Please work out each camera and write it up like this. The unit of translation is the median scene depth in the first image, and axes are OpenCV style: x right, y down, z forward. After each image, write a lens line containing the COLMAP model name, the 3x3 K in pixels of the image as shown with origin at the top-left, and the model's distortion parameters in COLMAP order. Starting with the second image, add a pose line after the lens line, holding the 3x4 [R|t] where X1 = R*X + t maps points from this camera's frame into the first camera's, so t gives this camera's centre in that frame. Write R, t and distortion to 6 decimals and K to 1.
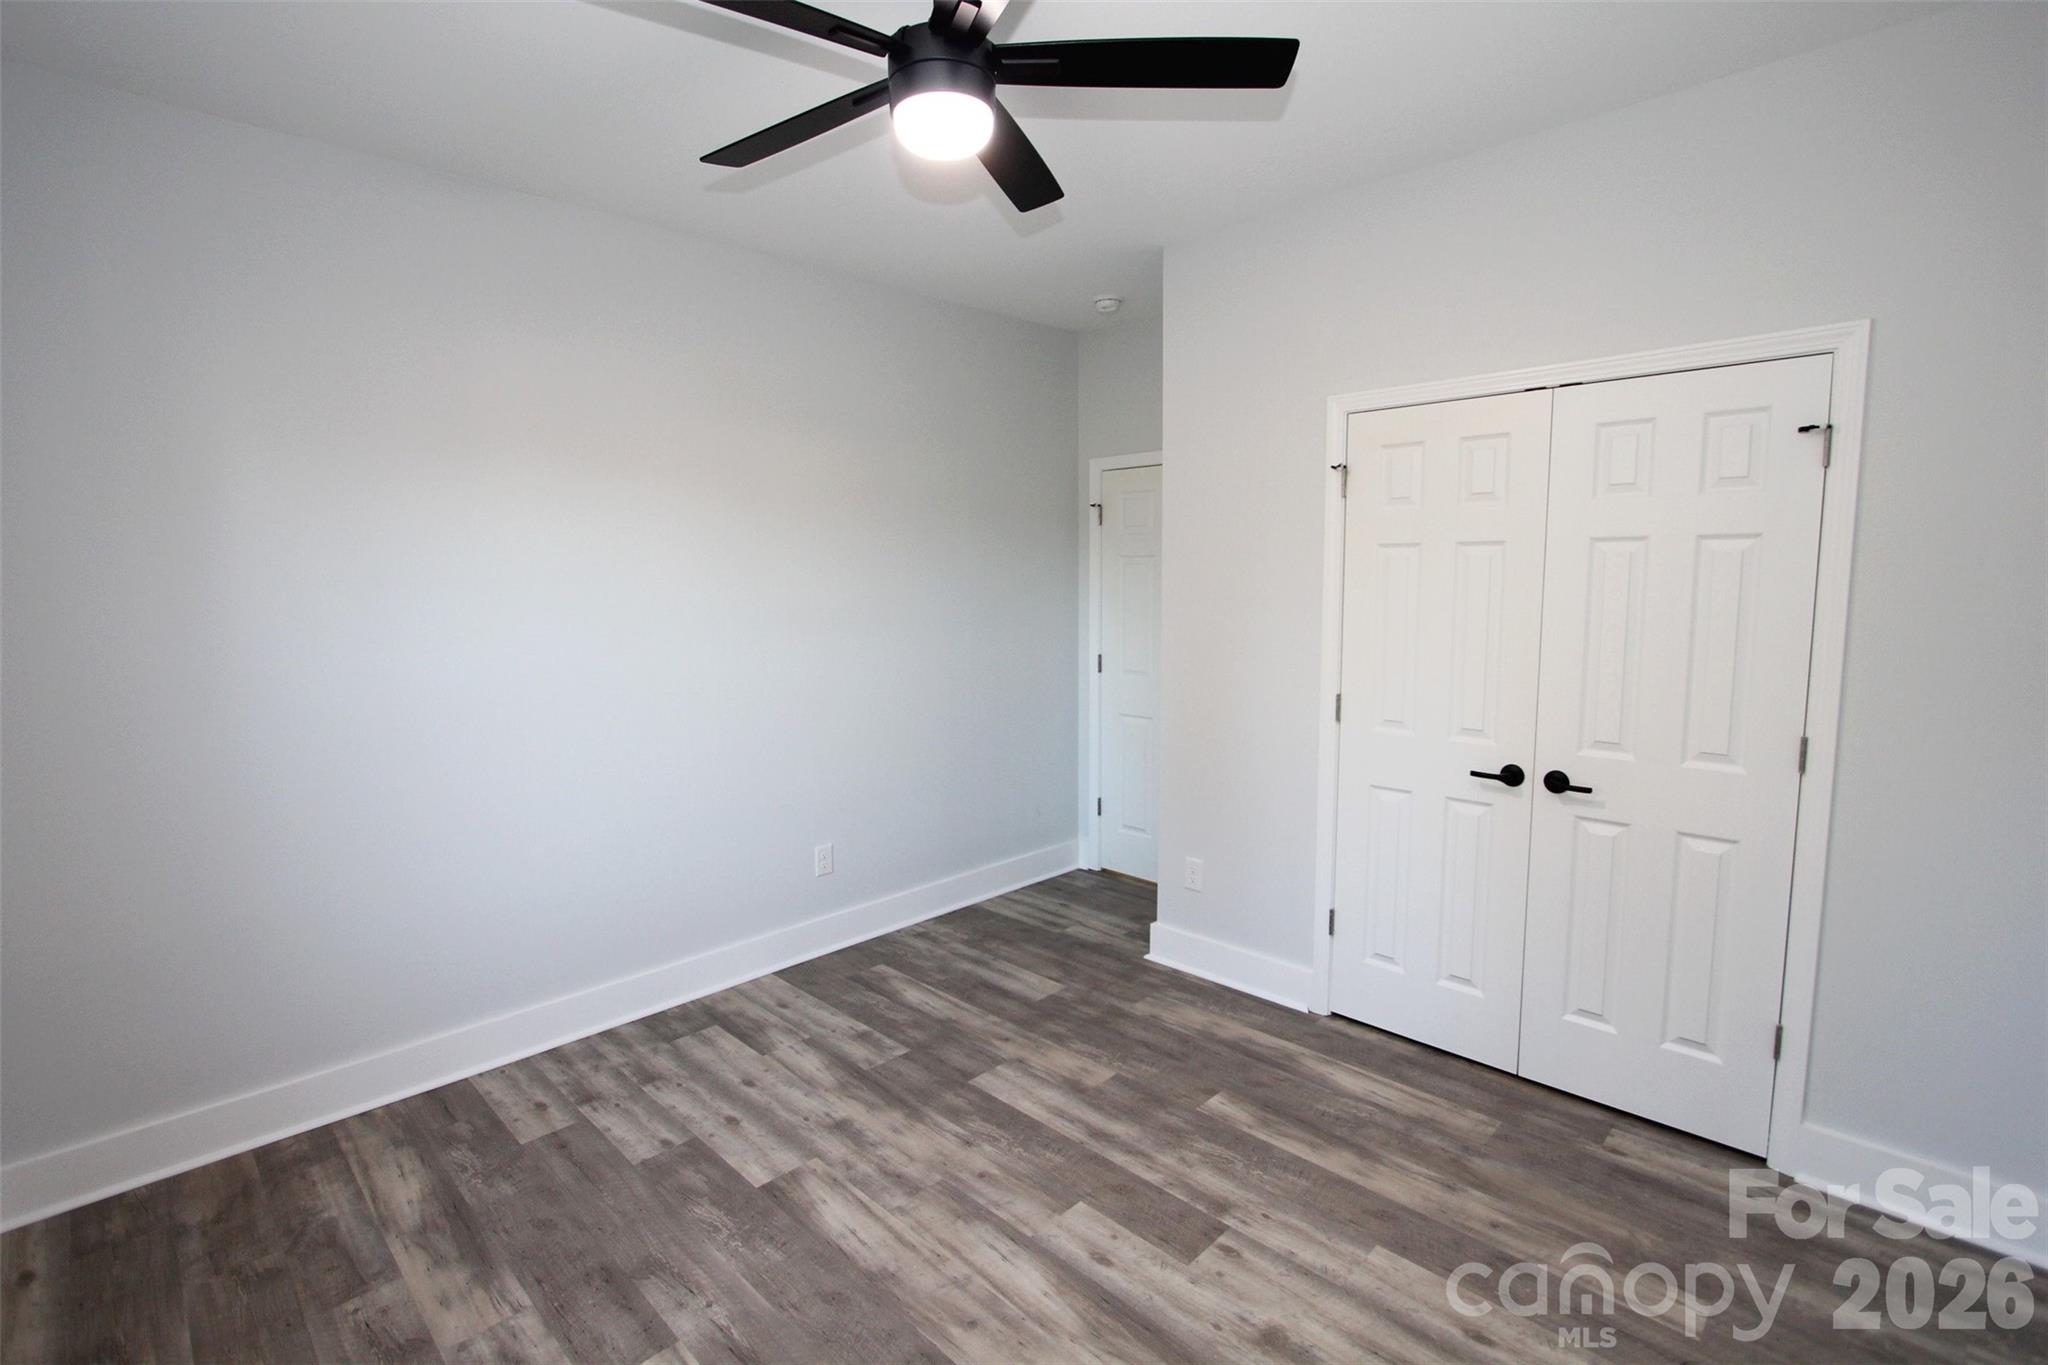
lens RADIAL K [[946.8, 0, 1026.1], [0, 946.8, 684.8], [0, 0, 1]] dist [-0.019508, 0.003957]
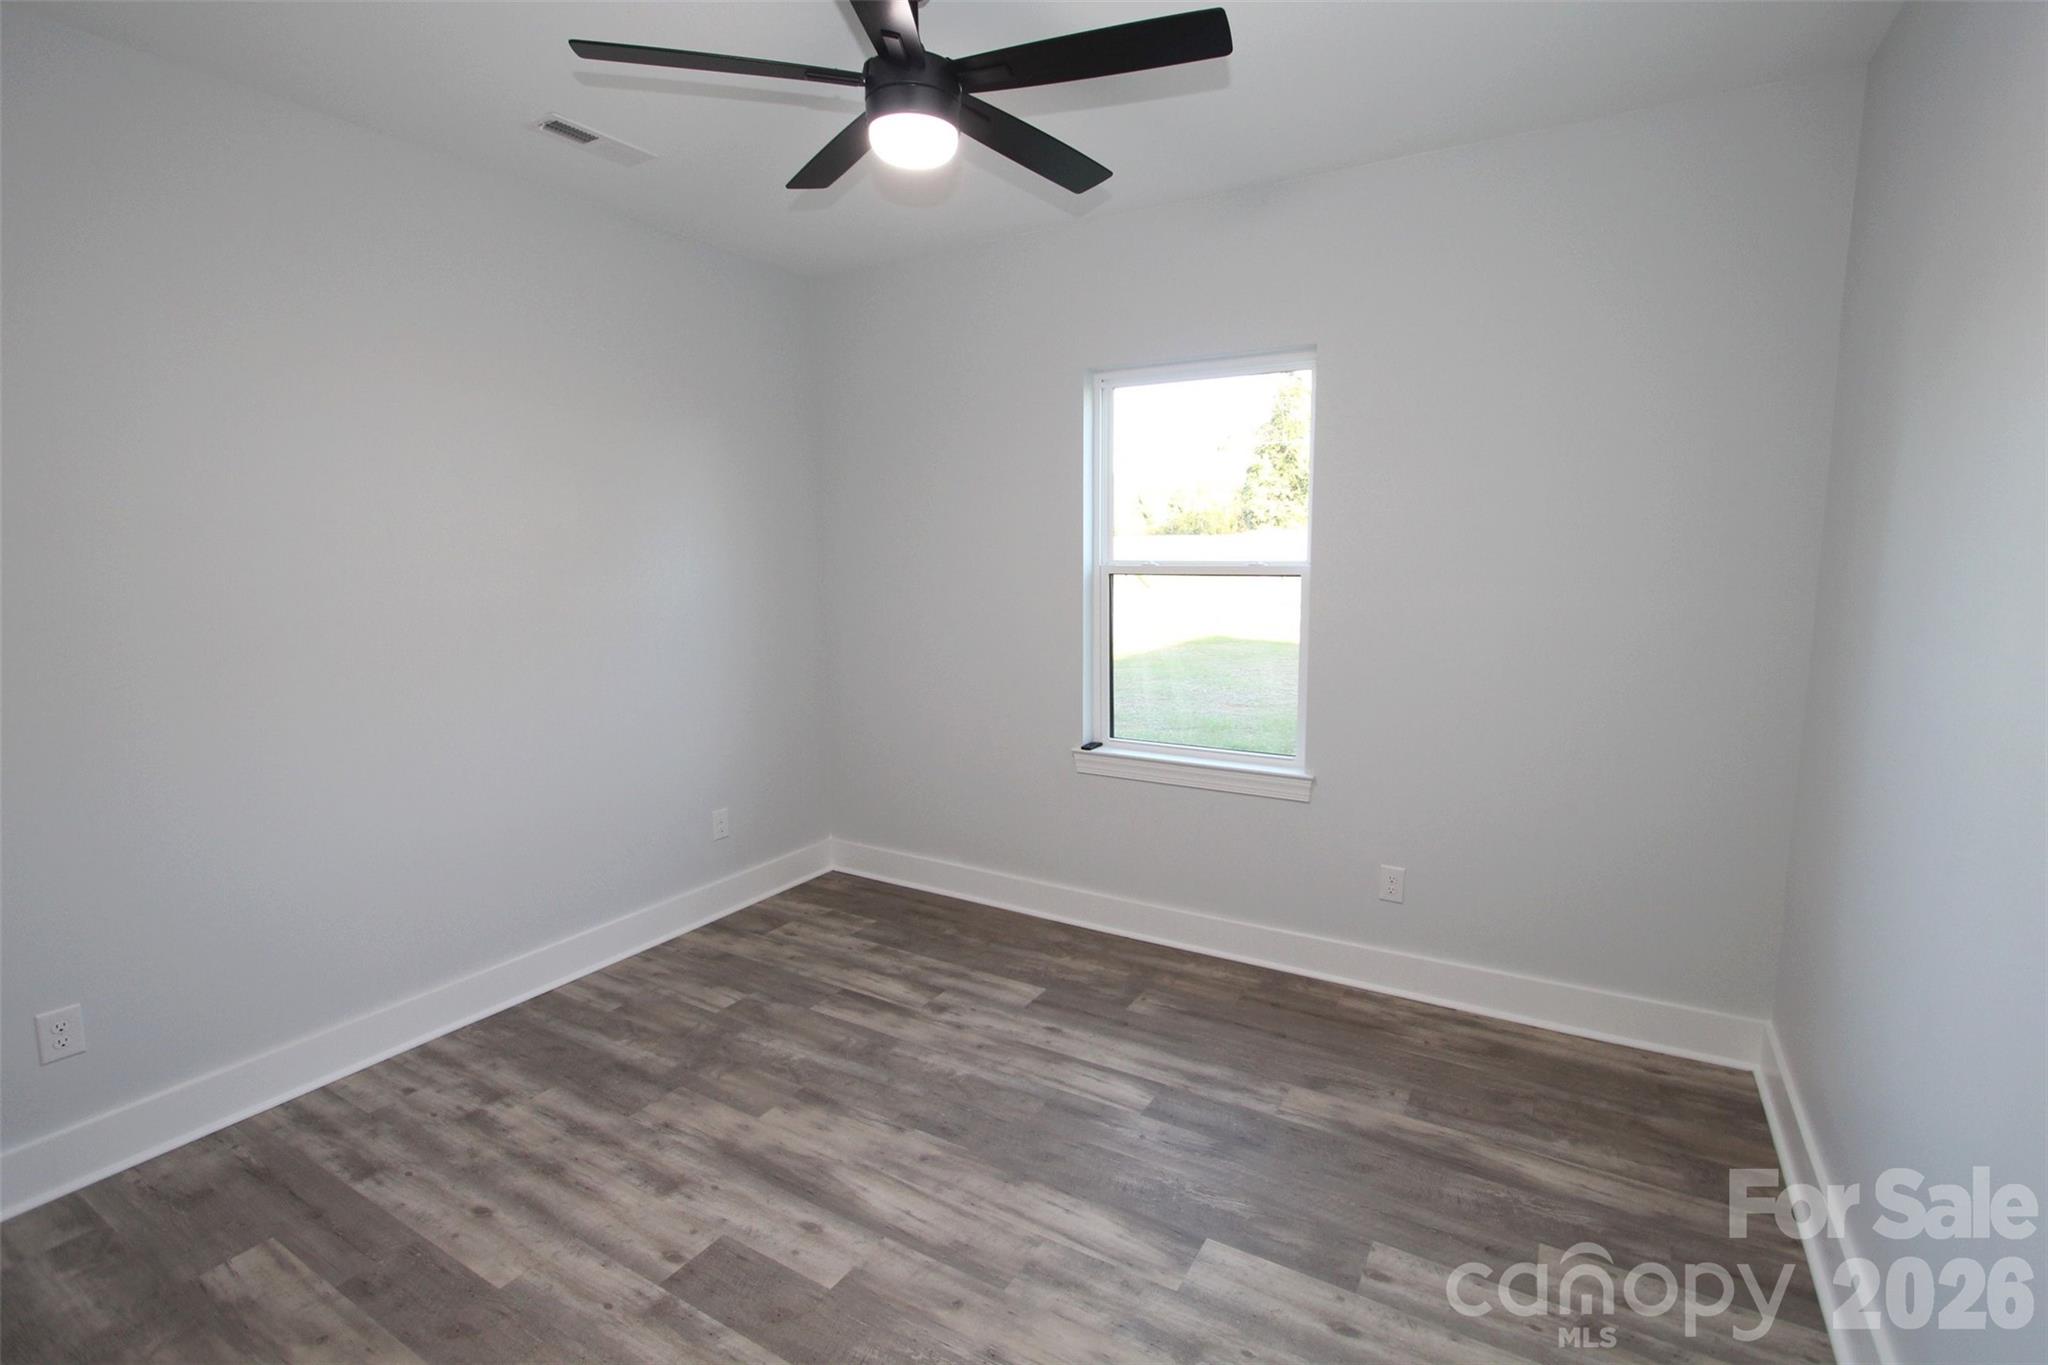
lens RADIAL K [[946.8, 0, 1031.1], [0, 946.8, 665.3], [0, 0, 1]] dist [-0.019508, 0.003957]
pose [[-0.969696, 0.045591, -0.240024, 0.062479], [-0.012214, 0.972160, 0.233998, -0.199790], [0.244010, 0.229839, -0.942143, 1.773767]]
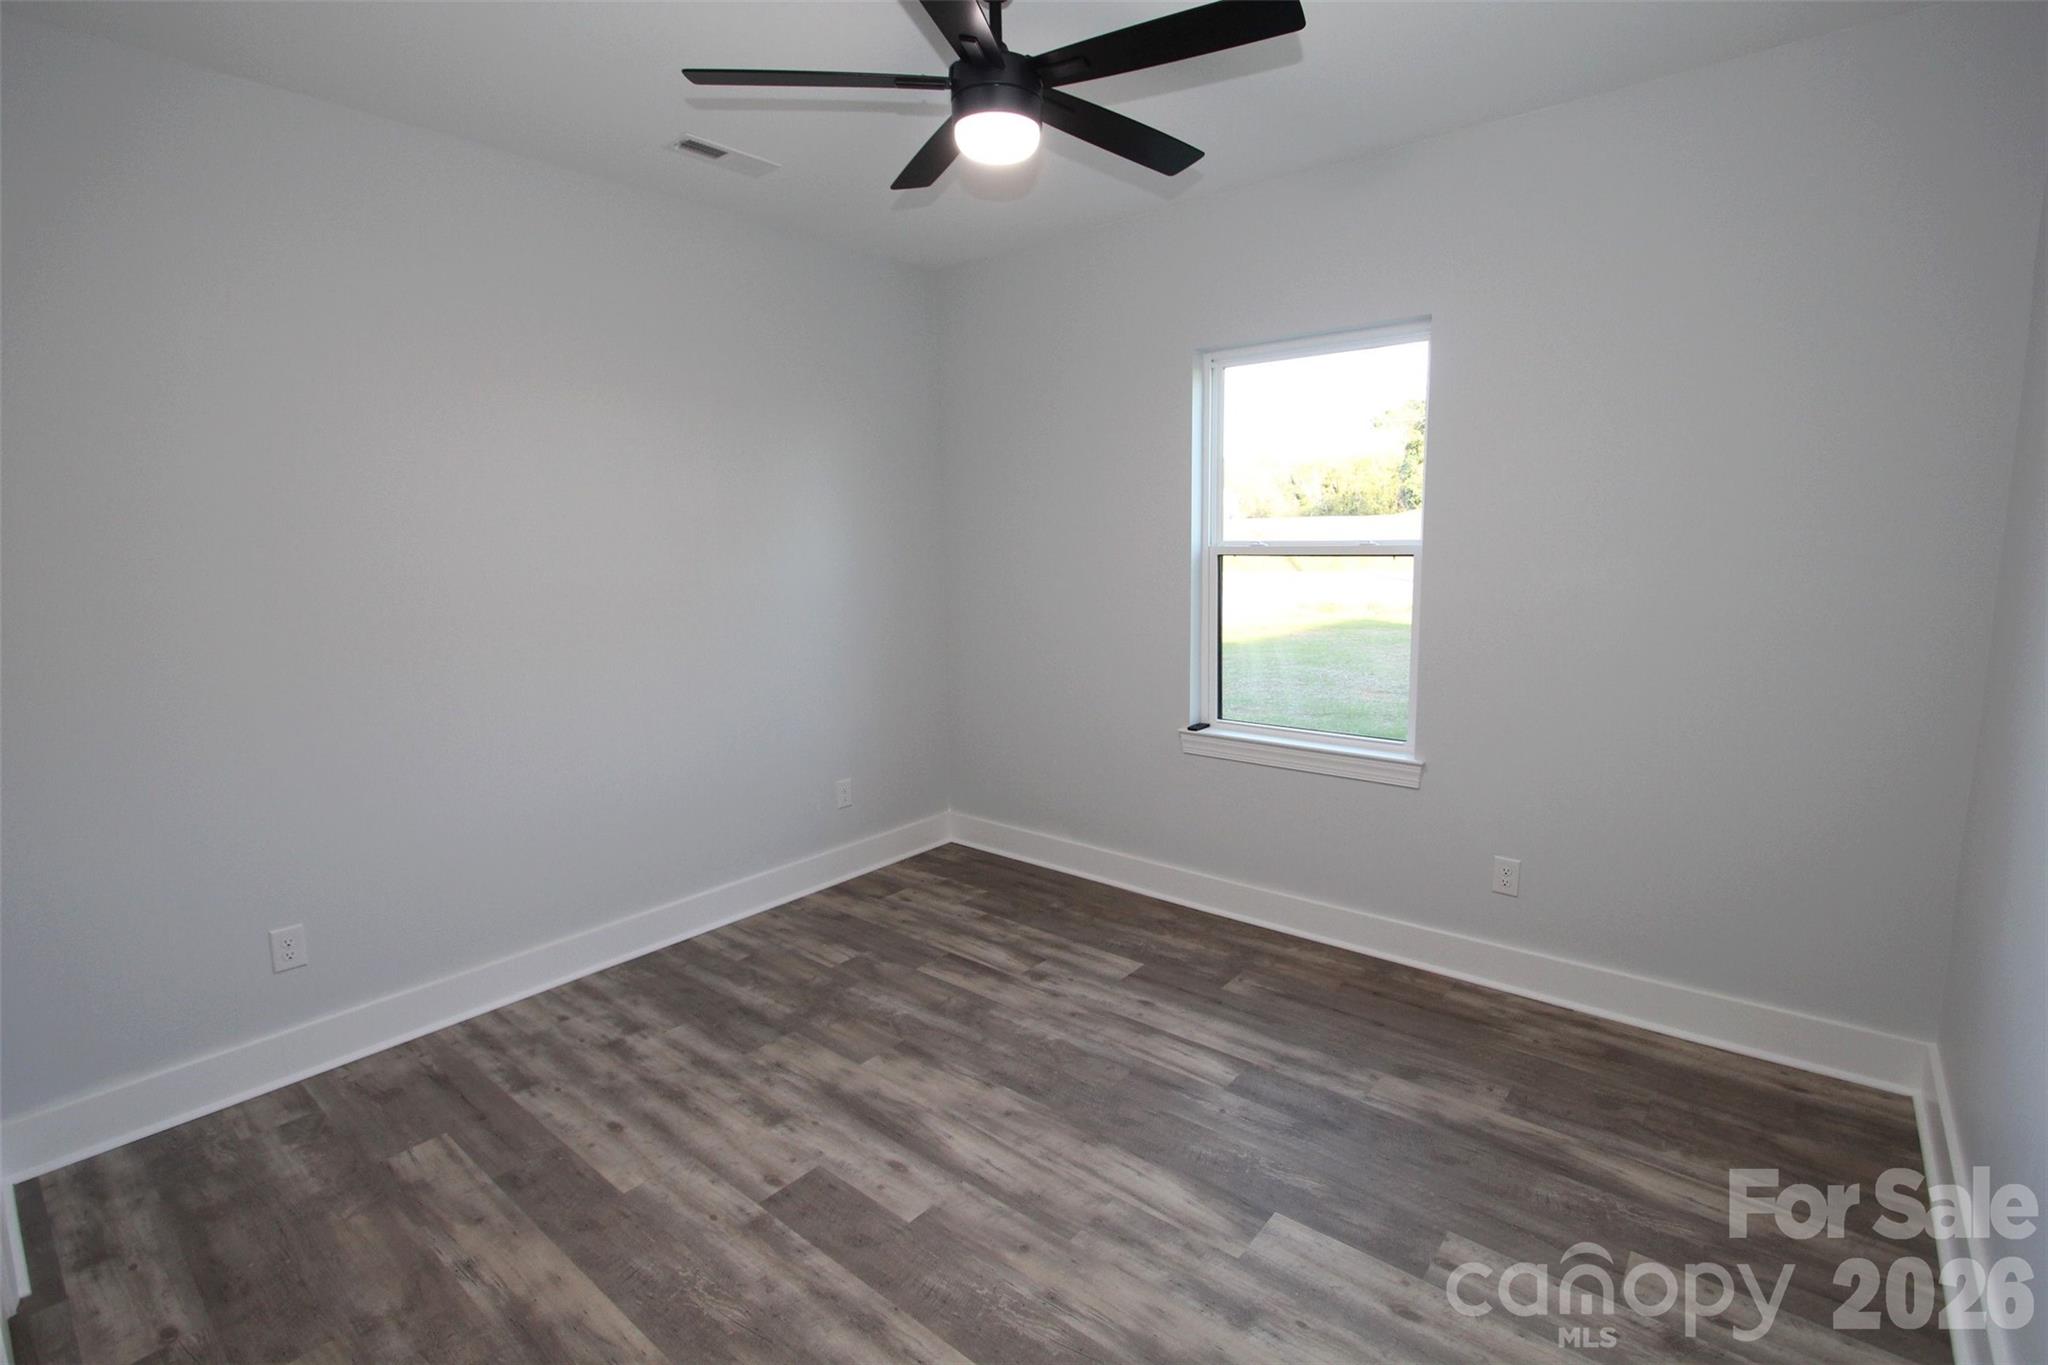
lens RADIAL K [[946.8, 0, 1030.0], [0, 946.8, 662.2], [0, 0, 1]] dist [-0.019508, 0.003957]
pose [[-0.995481, 0.038266, -0.086906, 0.000522], [0.015677, 0.968879, 0.247036, -0.200731], [0.093654, 0.244558, -0.965101, 1.818865]]
